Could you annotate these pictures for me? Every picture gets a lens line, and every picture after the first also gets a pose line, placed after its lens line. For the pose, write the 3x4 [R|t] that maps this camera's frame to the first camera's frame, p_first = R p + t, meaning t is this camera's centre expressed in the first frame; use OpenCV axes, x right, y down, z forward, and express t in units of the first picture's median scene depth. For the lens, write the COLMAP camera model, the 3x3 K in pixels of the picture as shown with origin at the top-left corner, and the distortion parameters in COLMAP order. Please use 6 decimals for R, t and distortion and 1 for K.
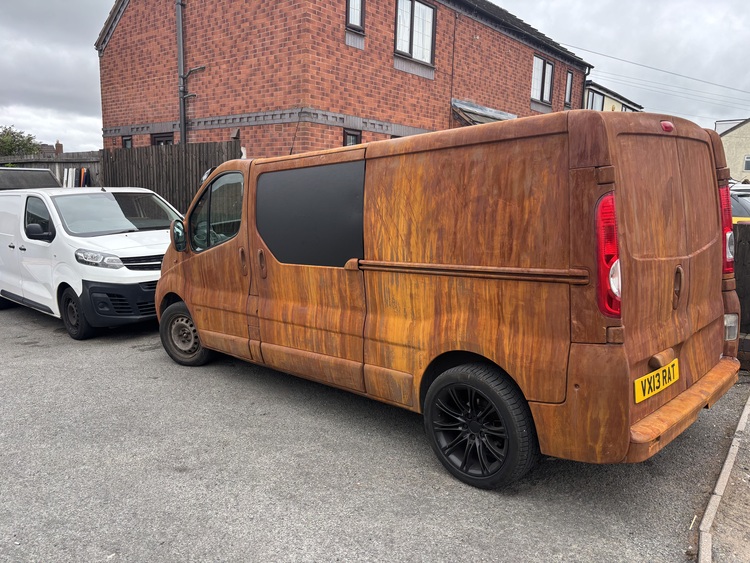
lens RADIAL K [[565.3, 0, 376.2], [0, 565.3, 283.6], [0, 0, 1]] dist [0.023194, -0.016684]
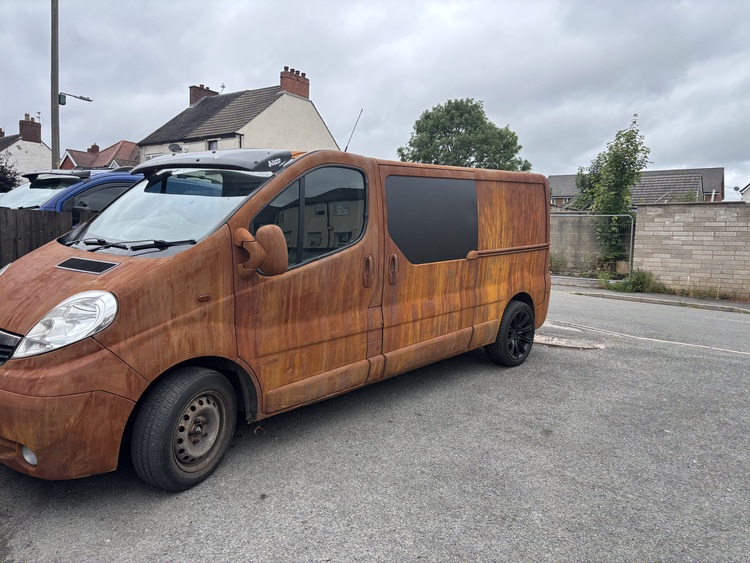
lens RADIAL K [[565.3, 0, 377.7], [0, 565.3, 283.1], [0, 0, 1]] dist [0.023194, -0.016684]
pose [[-0.049514, -0.105668, 0.993168, -1.210826], [0.120511, 0.986491, 0.110965, -0.127007], [-0.991476, 0.125182, -0.036111, 1.115653]]
